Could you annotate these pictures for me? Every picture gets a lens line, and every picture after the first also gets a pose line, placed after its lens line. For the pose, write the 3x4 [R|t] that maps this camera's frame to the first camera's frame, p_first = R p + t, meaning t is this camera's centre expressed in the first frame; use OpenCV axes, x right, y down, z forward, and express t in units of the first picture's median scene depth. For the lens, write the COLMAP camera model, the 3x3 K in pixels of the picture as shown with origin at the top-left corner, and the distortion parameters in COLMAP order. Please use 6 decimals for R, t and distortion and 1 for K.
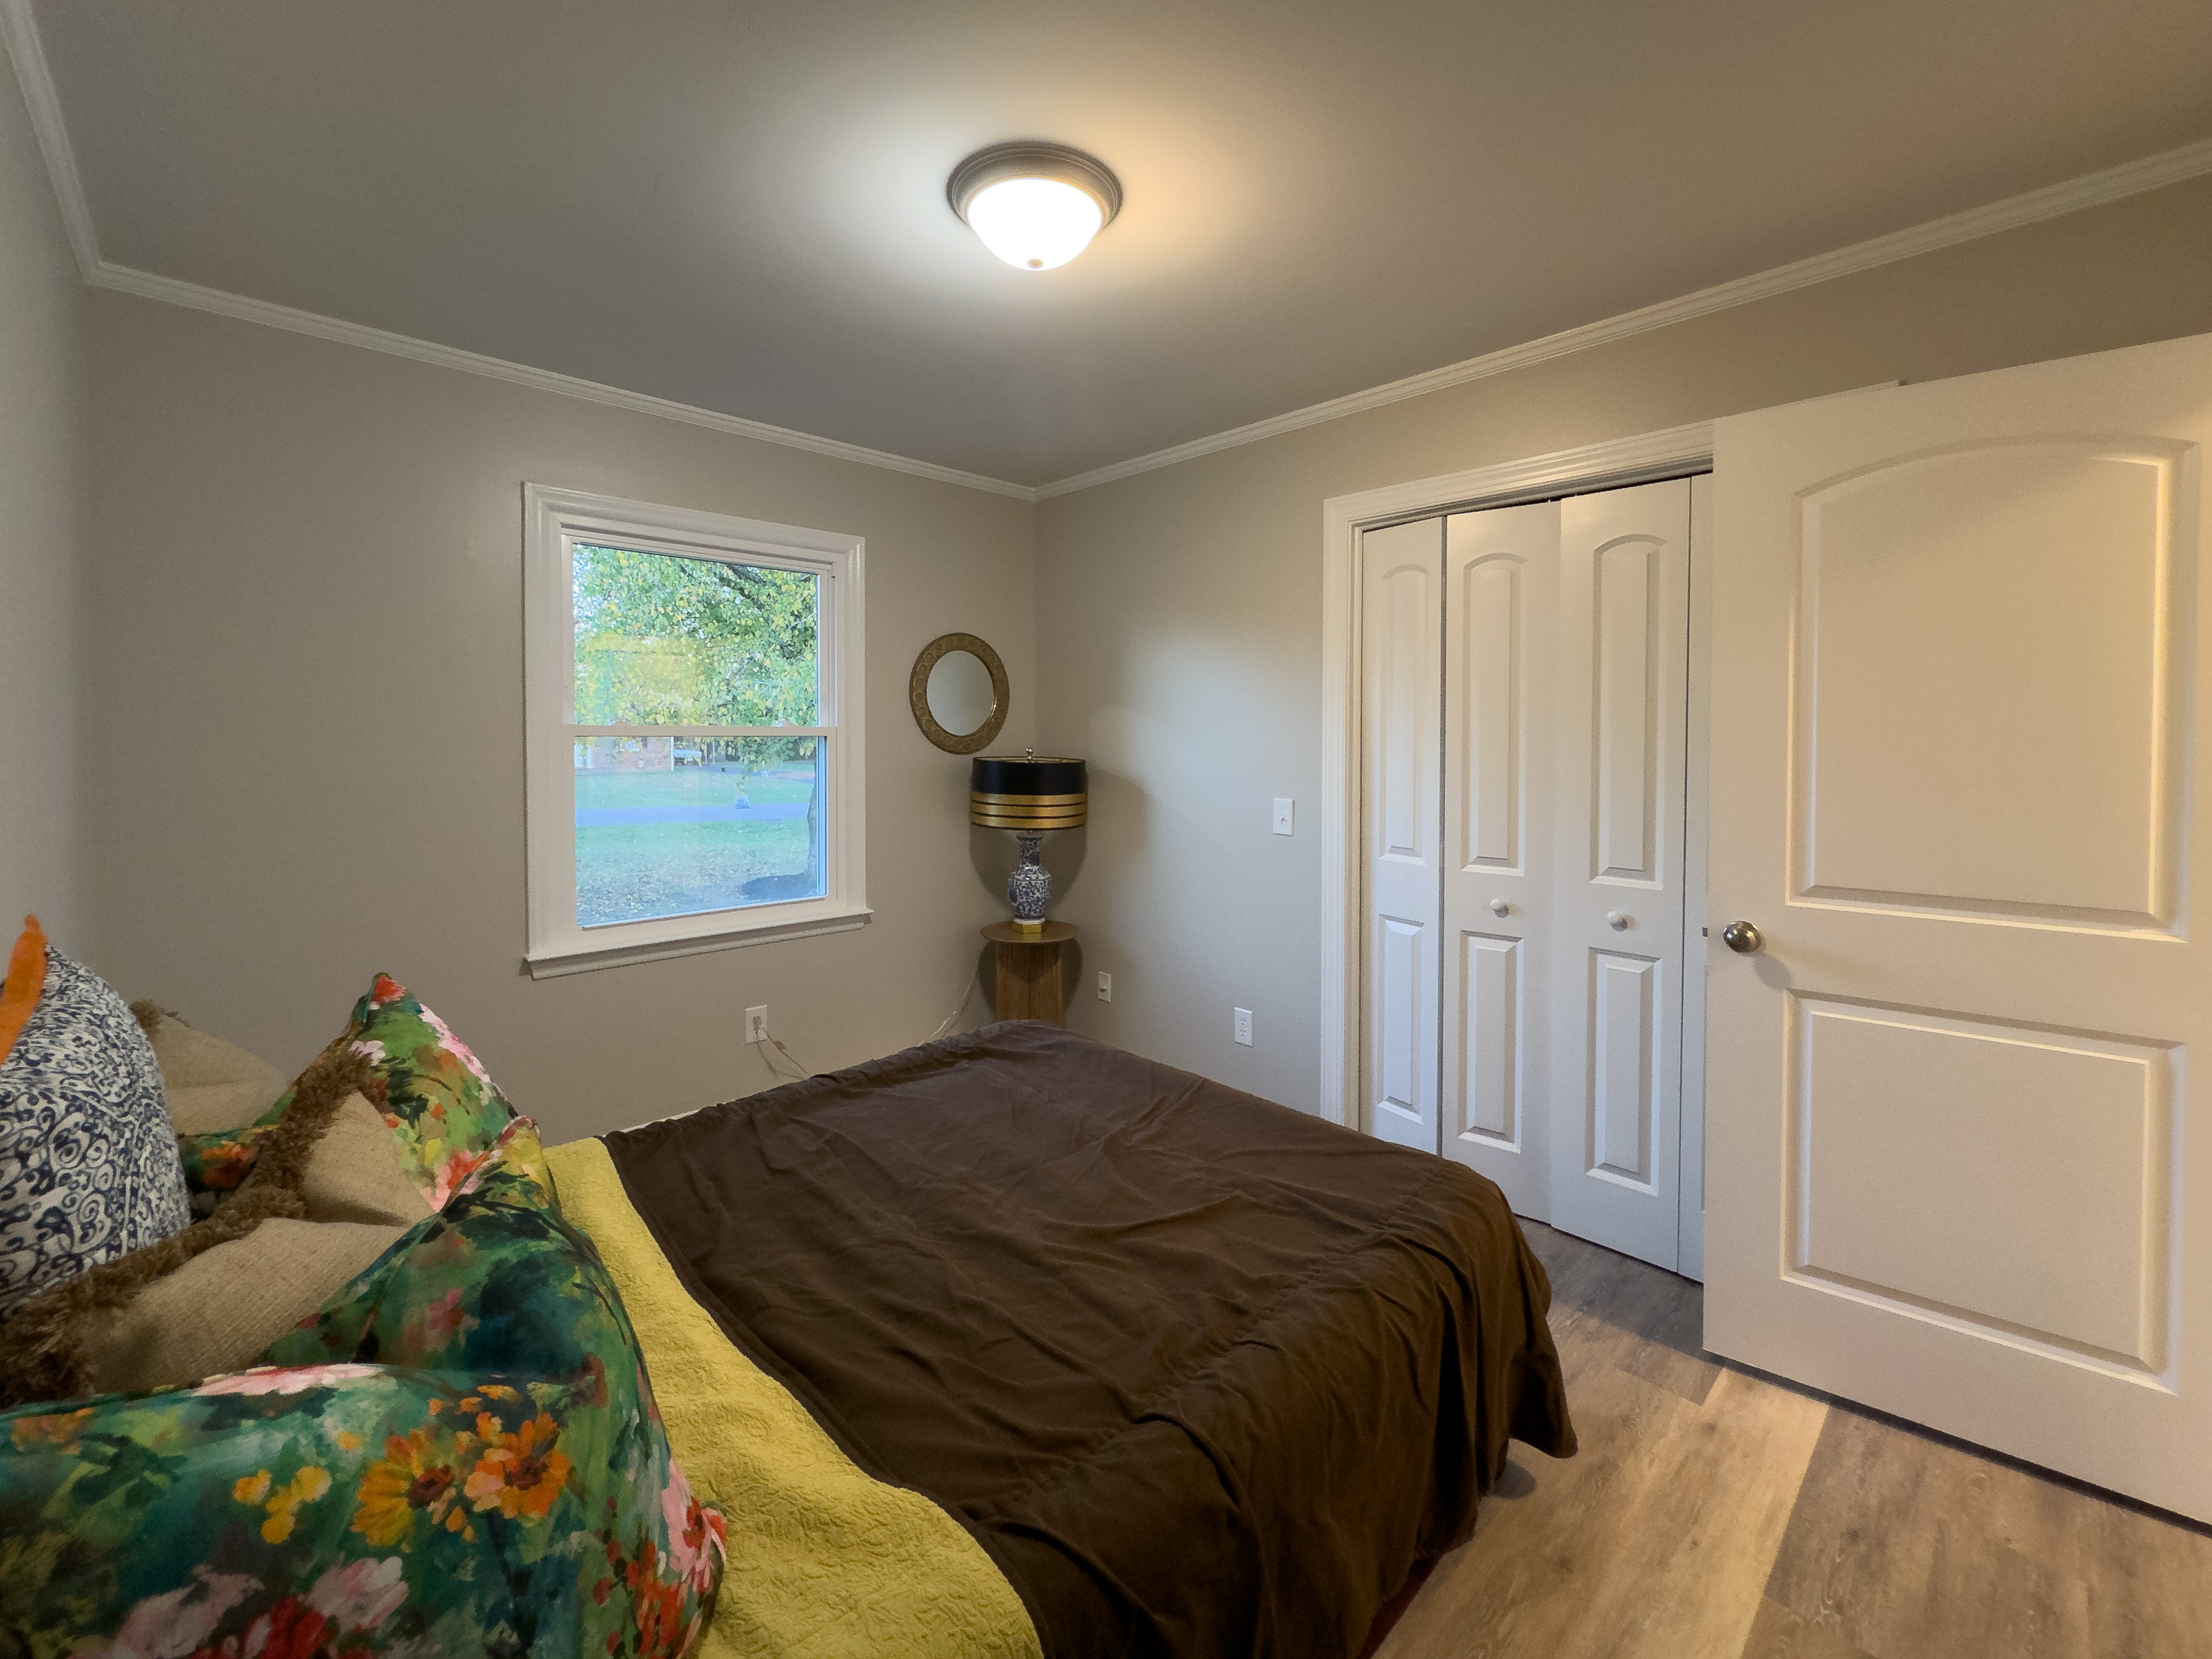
lens RADIAL K [[915.8, 0, 1094.5], [0, 915.8, 756.7], [0, 0, 1]] dist [0.000259, 0.000134]
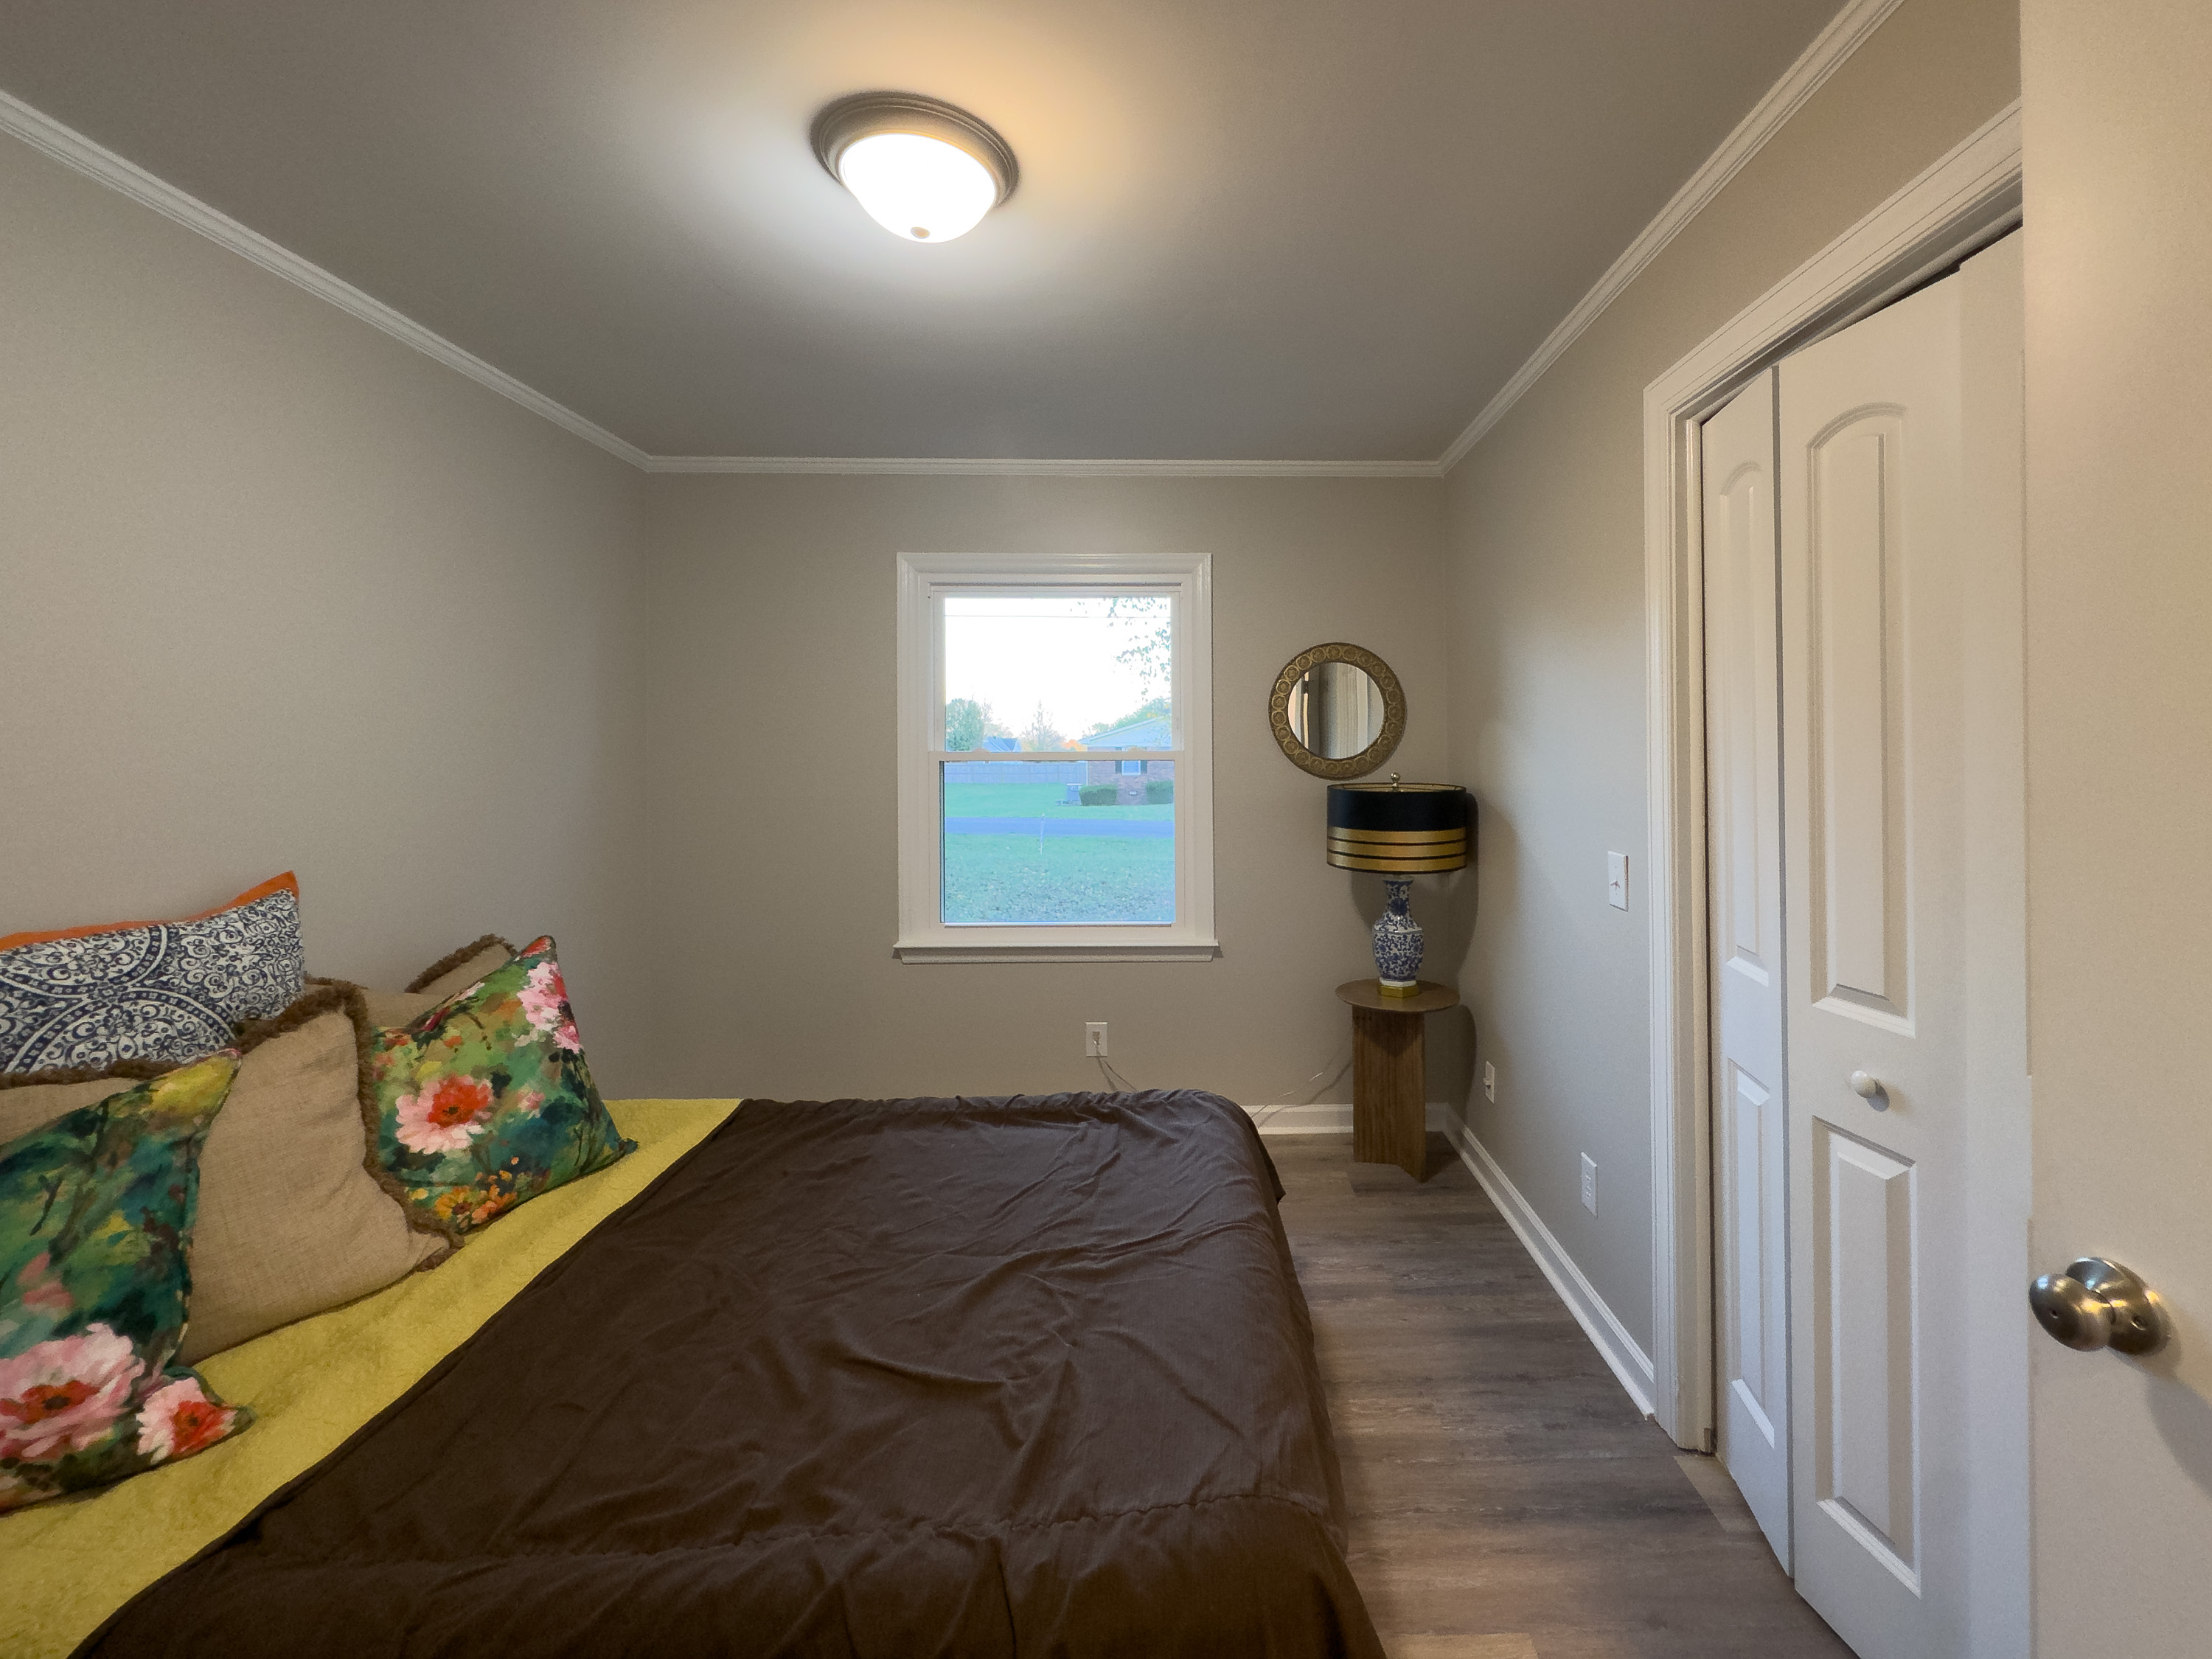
lens RADIAL K [[915.8, 0, 1094.5], [0, 915.8, 756.7], [0, 0, 1]] dist [0.000259, 0.000134]
pose [[0.747610, -0.004734, -0.664121, 0.341204], [-0.011937, 0.999717, -0.020564, -0.005322], [0.664031, 0.023301, 0.747342, 0.237435]]
